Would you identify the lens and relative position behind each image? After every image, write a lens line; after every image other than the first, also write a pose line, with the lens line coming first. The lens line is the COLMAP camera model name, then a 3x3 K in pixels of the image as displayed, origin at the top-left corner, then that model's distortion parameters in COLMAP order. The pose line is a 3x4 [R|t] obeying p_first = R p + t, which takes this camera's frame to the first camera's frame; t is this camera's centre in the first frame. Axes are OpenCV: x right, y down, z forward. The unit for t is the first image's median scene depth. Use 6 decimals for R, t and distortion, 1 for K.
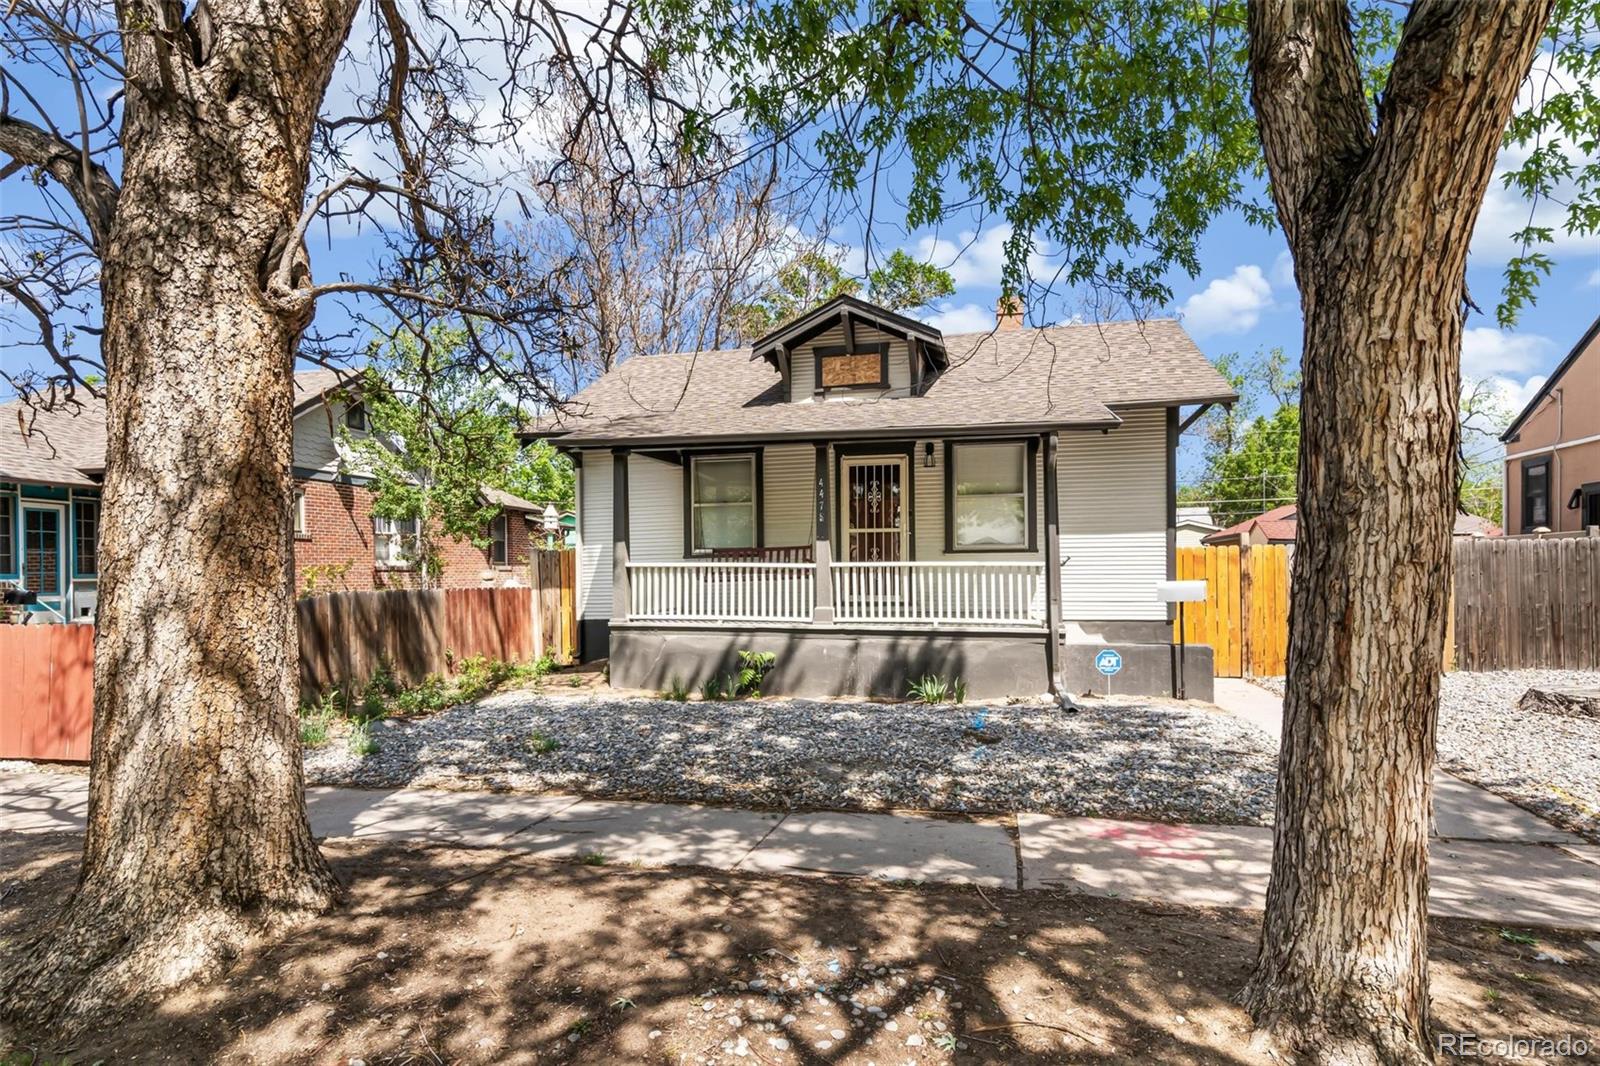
lens RADIAL K [[887.4, 0, 804.6], [0, 887.4, 574.3], [0, 0, 1]] dist [0.000588, 0.000436]
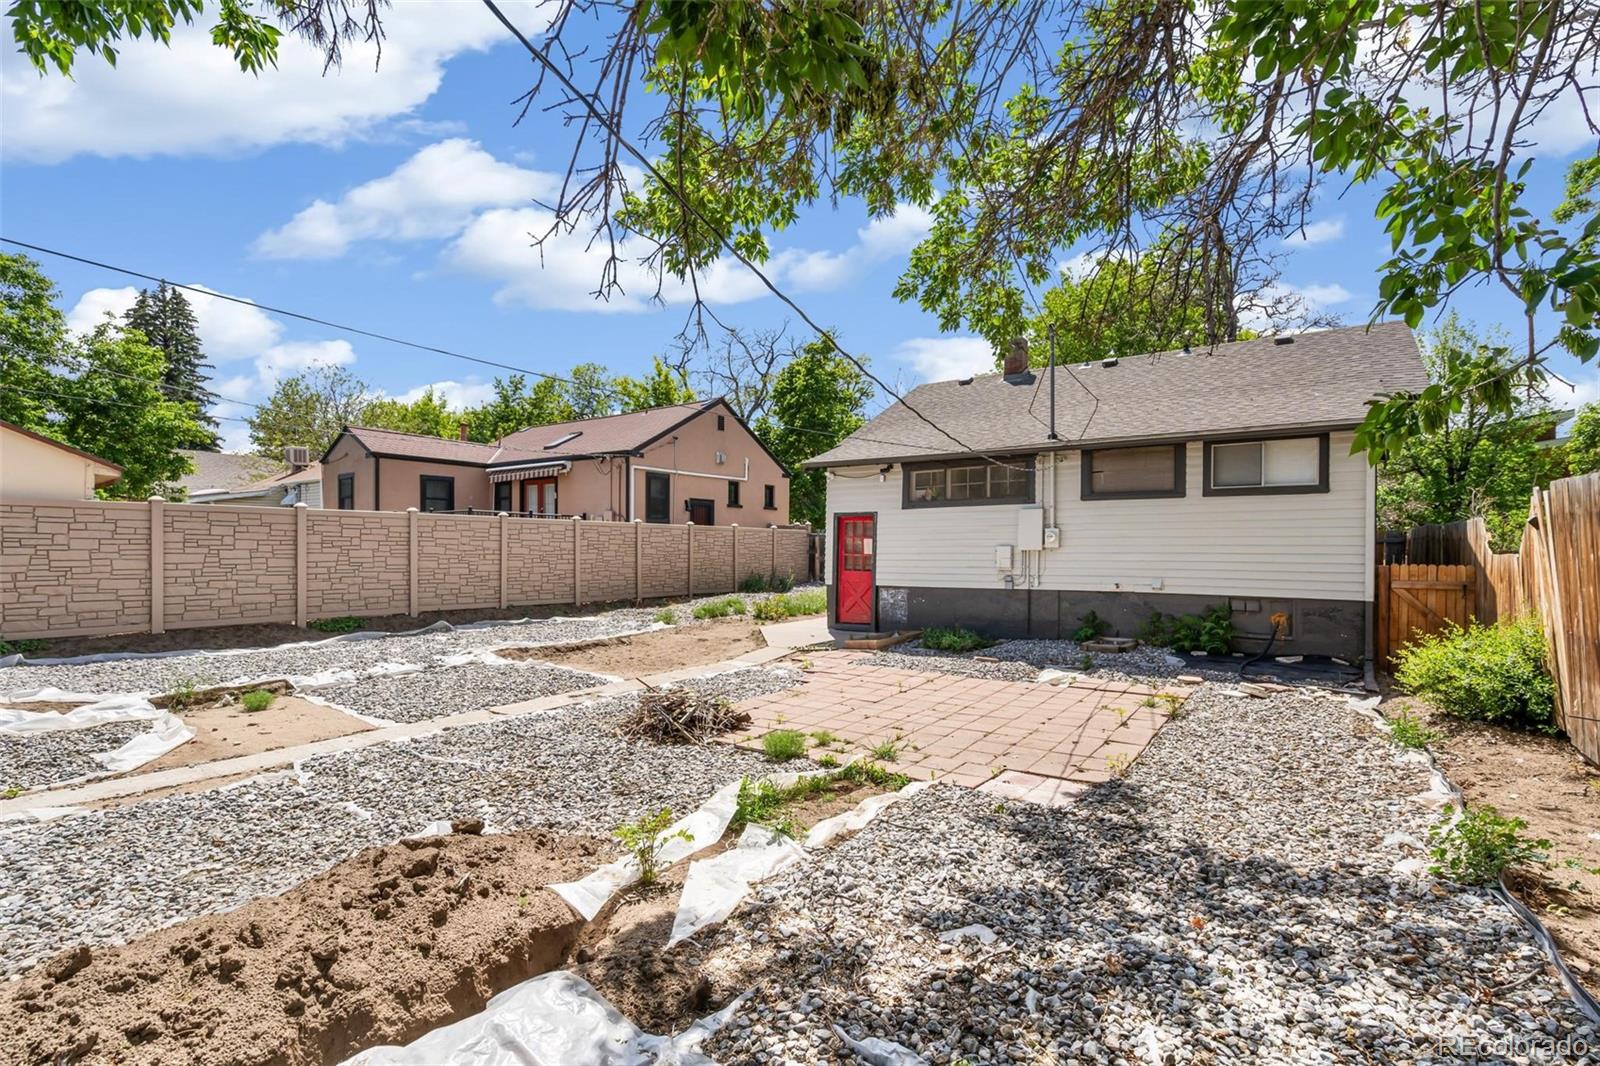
lens RADIAL K [[731.0, 0, 800.6], [0, 731.0, 547.8], [0, 0, 1]] dist [-0.003277, 0.000177]
pose [[-0.927199, 0.005956, 0.374521, 0.171071], [0.005963, 0.999982, -0.001139, -0.001022], [-0.374521, 0.001177, -0.927218, 2.771687]]
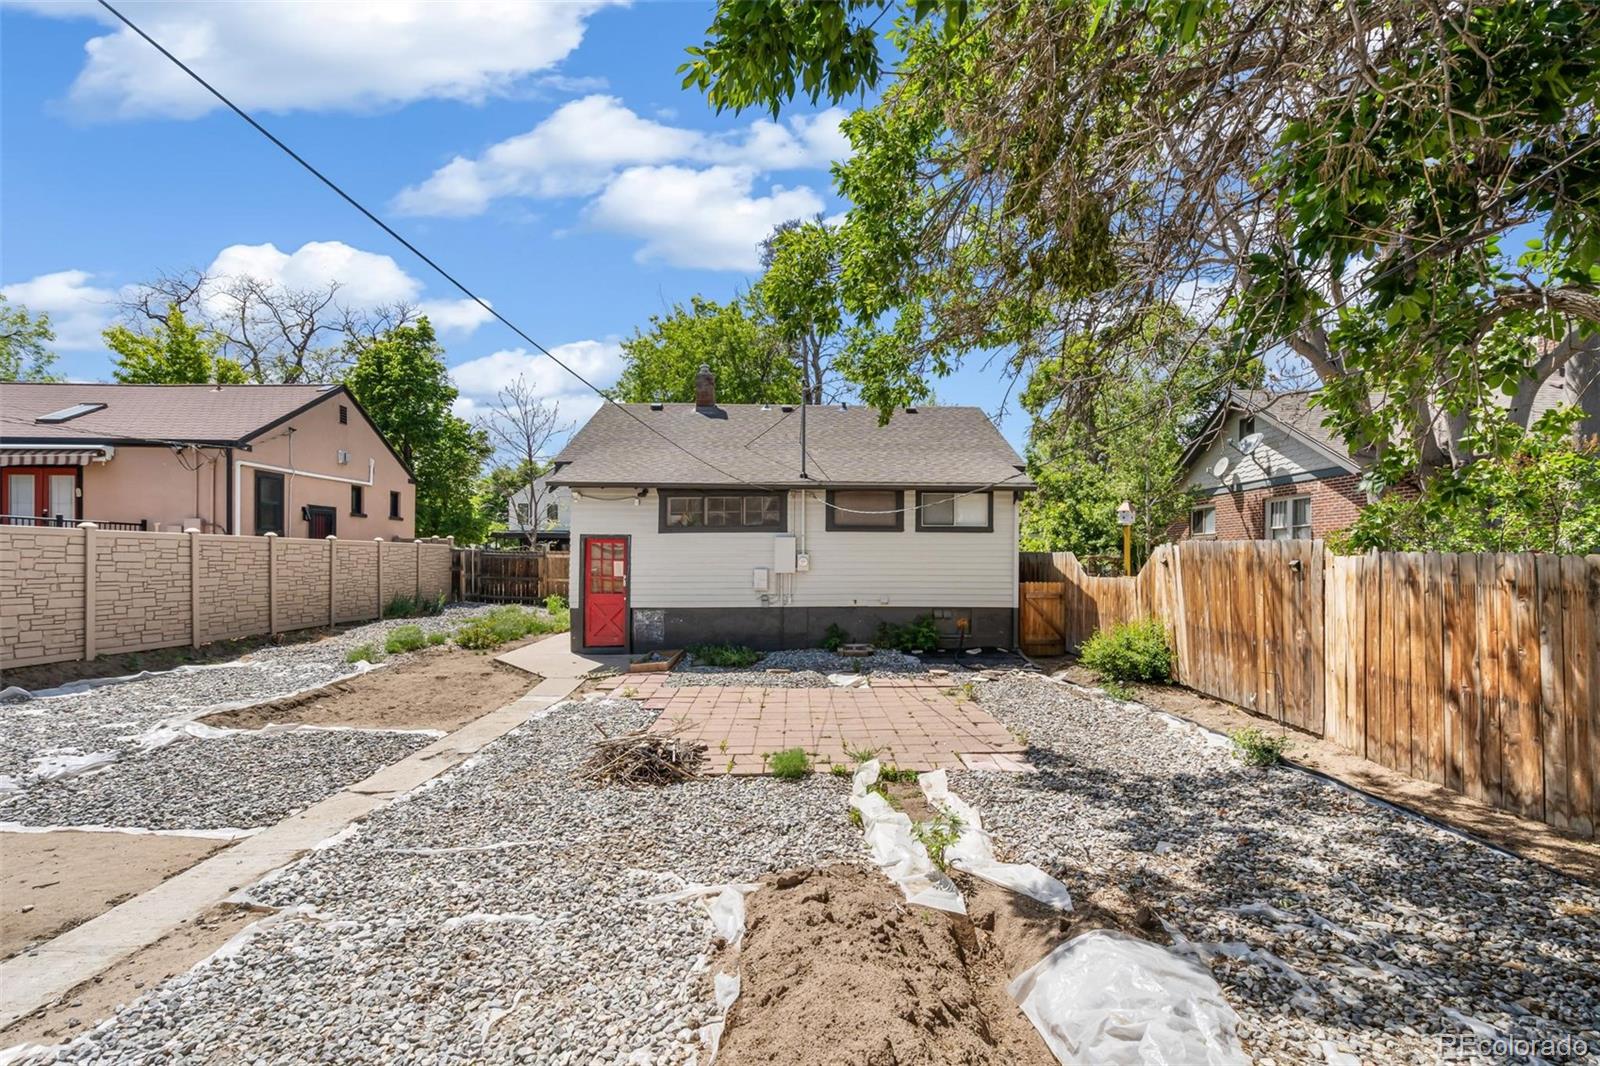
lens RADIAL K [[731.0, 0, 800.6], [0, 731.0, 547.8], [0, 0, 1]] dist [-0.003277, 0.000177]
pose [[-0.970625, 0.001110, -0.240594, 0.488341], [0.003229, 0.999959, -0.008413, -0.025263], [0.240575, -0.008943, -0.970589, 2.849687]]
